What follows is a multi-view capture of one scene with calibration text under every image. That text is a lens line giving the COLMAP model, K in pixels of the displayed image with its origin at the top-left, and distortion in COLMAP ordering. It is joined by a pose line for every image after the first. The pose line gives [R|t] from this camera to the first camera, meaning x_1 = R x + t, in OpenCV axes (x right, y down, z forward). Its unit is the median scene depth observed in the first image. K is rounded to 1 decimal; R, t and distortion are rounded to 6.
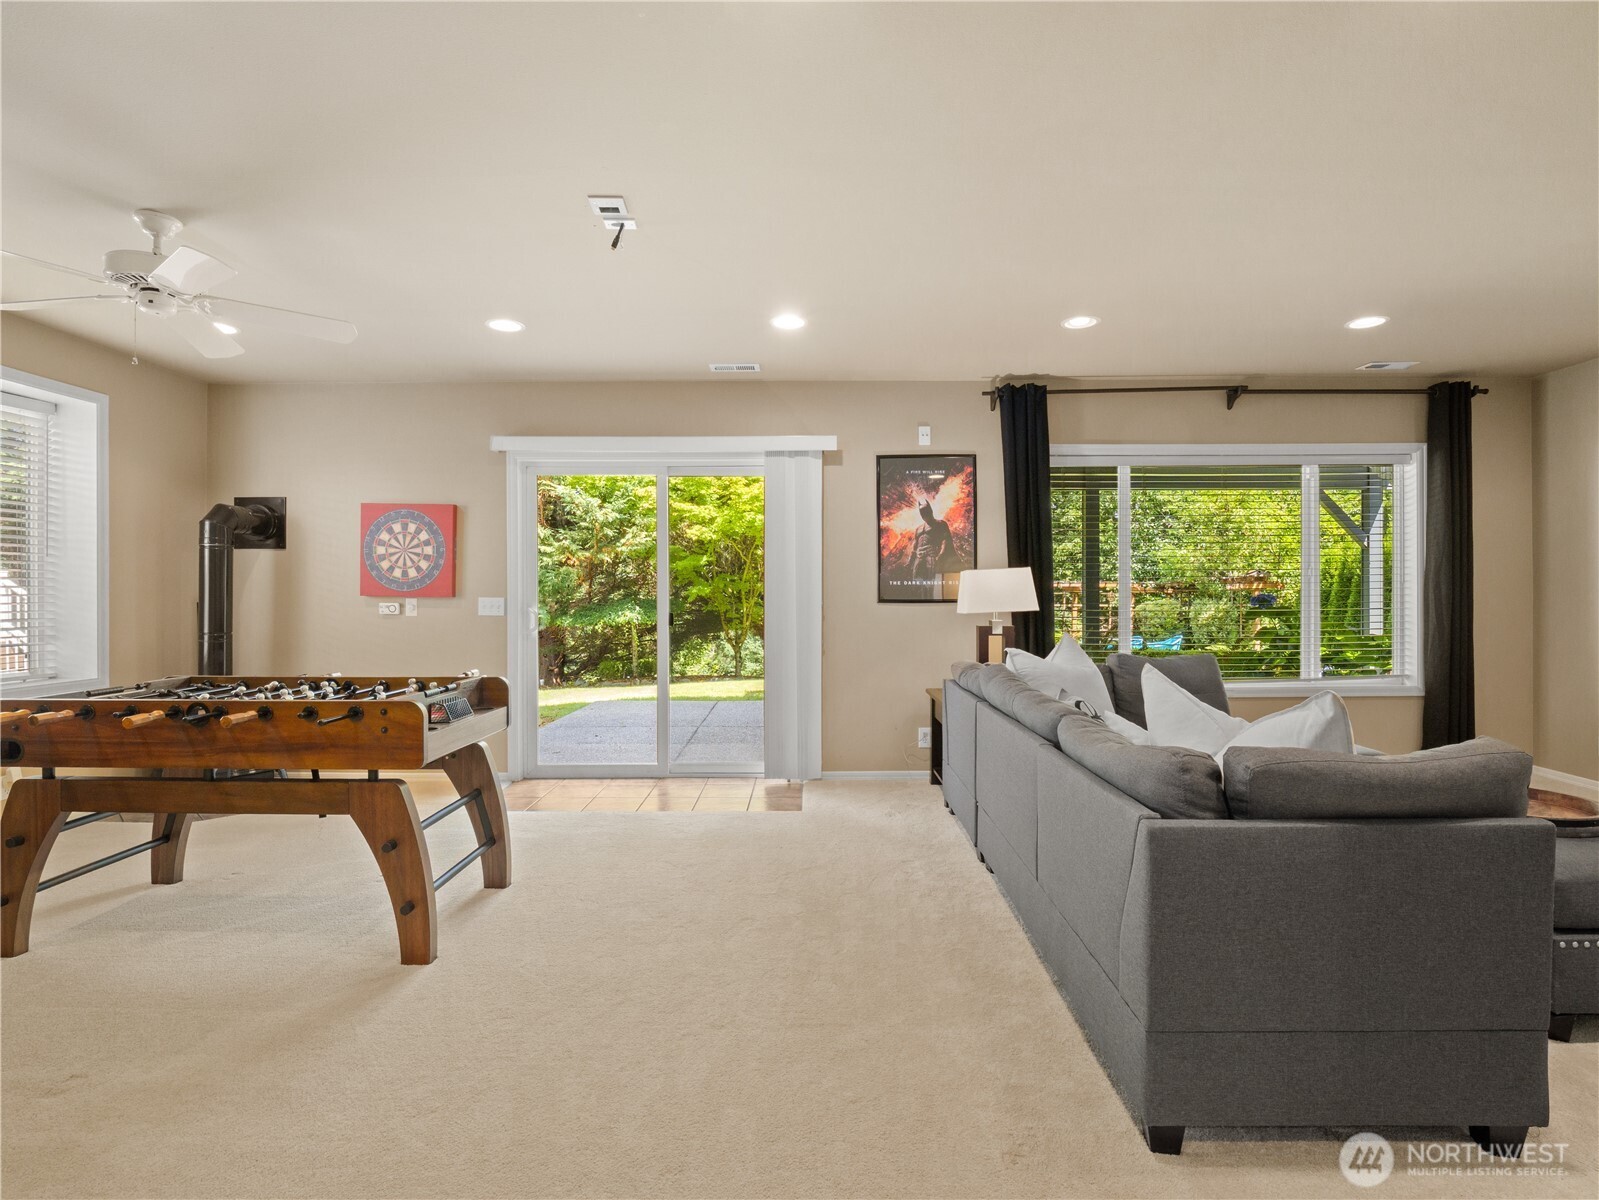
lens RADIAL K [[778.6, 0, 801.3], [0, 778.6, 598.9], [0, 0, 1]] dist [-0.000205, -0.000260]
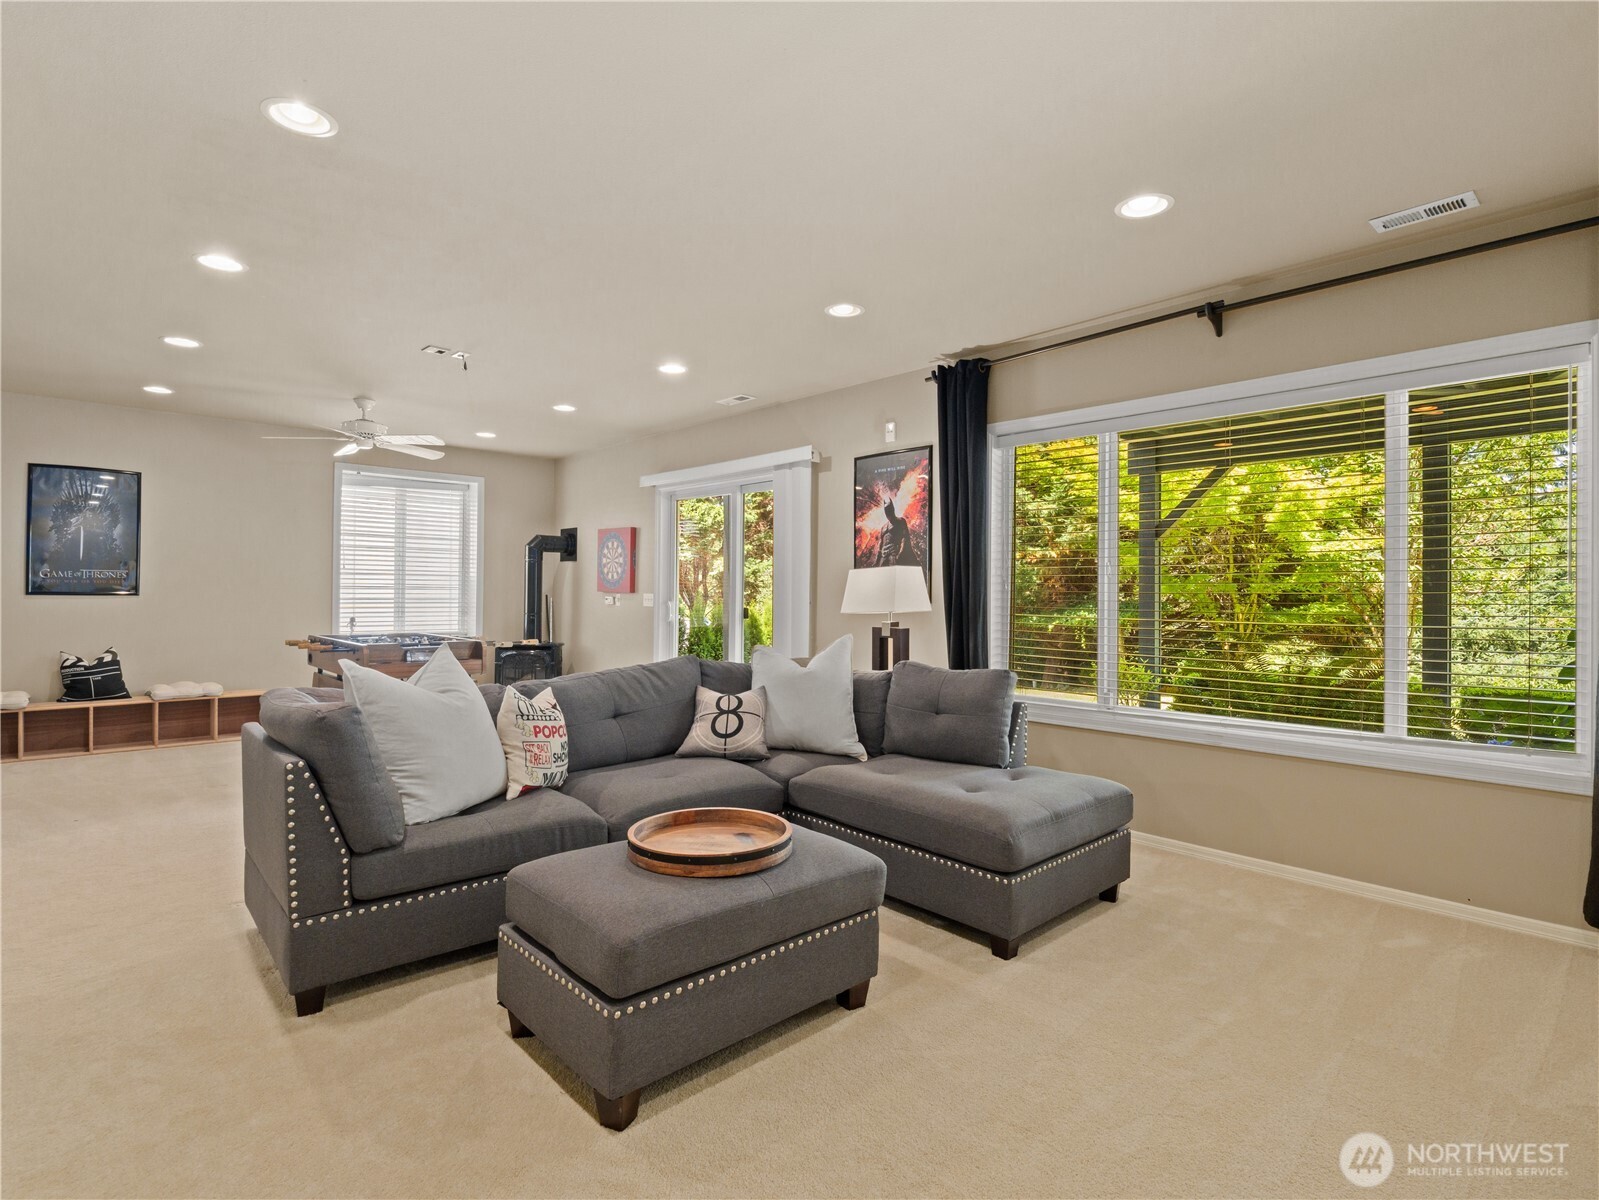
lens RADIAL K [[816.3, 0, 801.5], [0, 816.3, 590.0], [0, 0, 1]] dist [0.003174, 0.000127]
pose [[0.684101, 0.006354, -0.729360, 0.831885], [-0.011024, 0.999938, -0.001629, -0.008679], [0.729304, 0.009155, 0.684128, 0.220275]]
